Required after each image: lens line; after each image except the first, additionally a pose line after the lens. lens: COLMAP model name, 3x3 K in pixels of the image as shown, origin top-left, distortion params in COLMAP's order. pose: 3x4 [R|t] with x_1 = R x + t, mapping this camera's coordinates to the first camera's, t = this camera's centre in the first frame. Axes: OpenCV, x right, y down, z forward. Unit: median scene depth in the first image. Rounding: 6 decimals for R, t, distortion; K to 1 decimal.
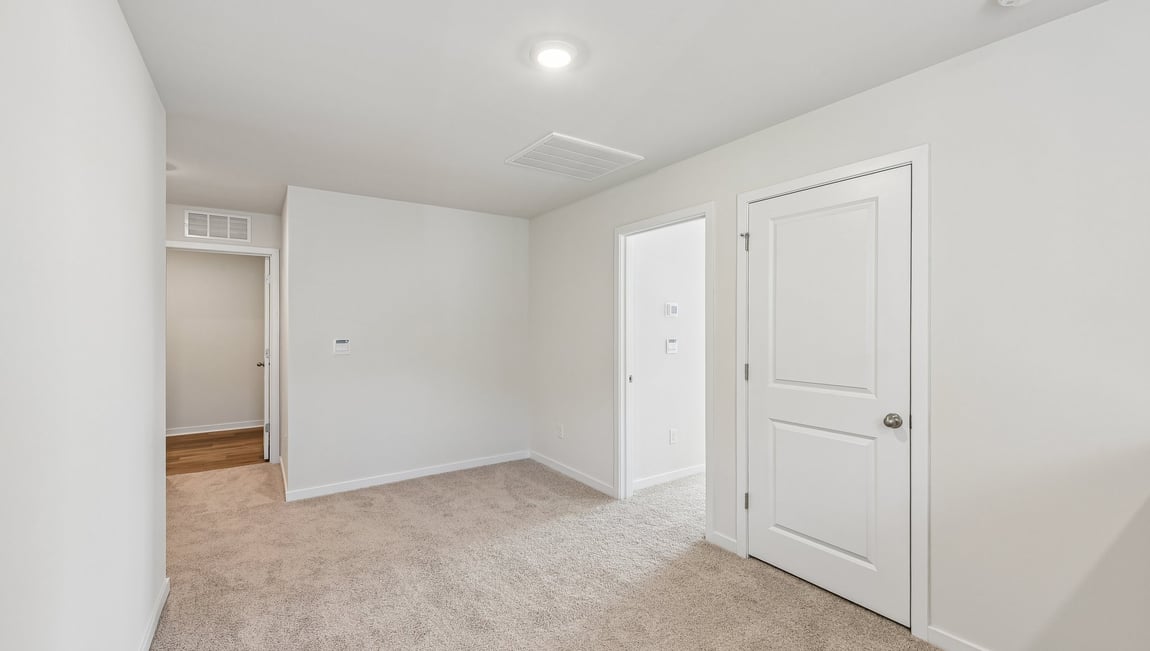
lens RADIAL K [[465.0, 0, 577.7], [0, 465.0, 323.6], [0, 0, 1]] dist [-0.014789, -0.000331]
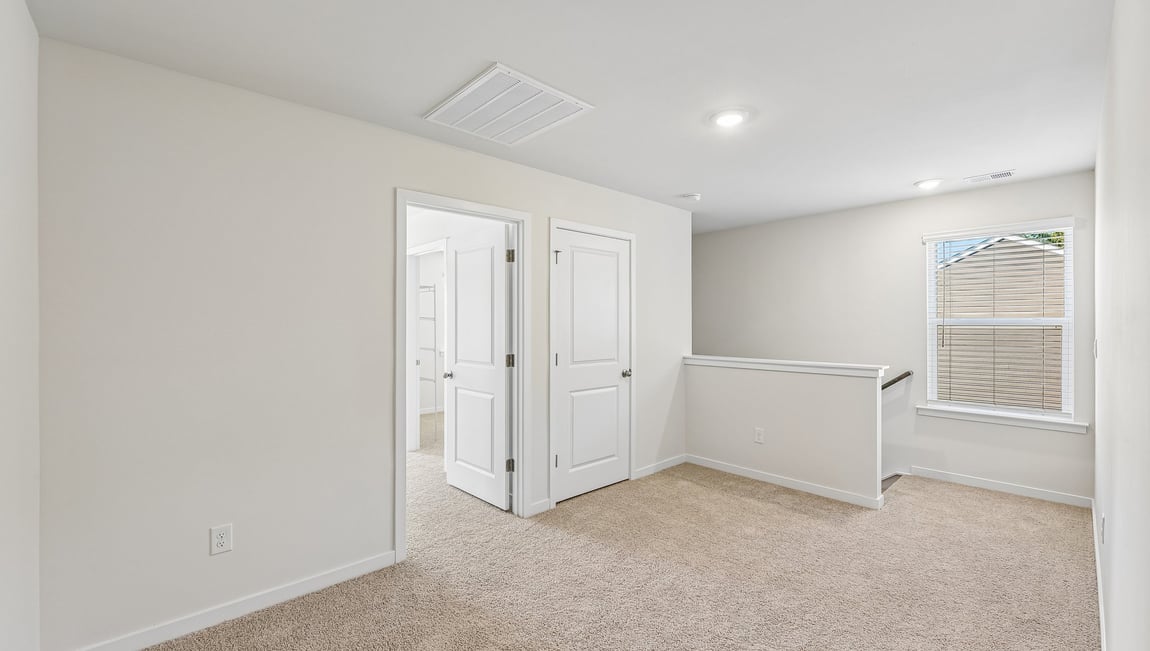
lens RADIAL K [[465.0, 0, 577.7], [0, 465.0, 323.6], [0, 0, 1]] dist [-0.014789, -0.000331]
pose [[-0.139083, 0.001726, 0.990279, -0.952049], [-0.004284, 0.999988, -0.002345, 0.009526], [-0.990271, -0.004568, -0.139074, 1.182489]]
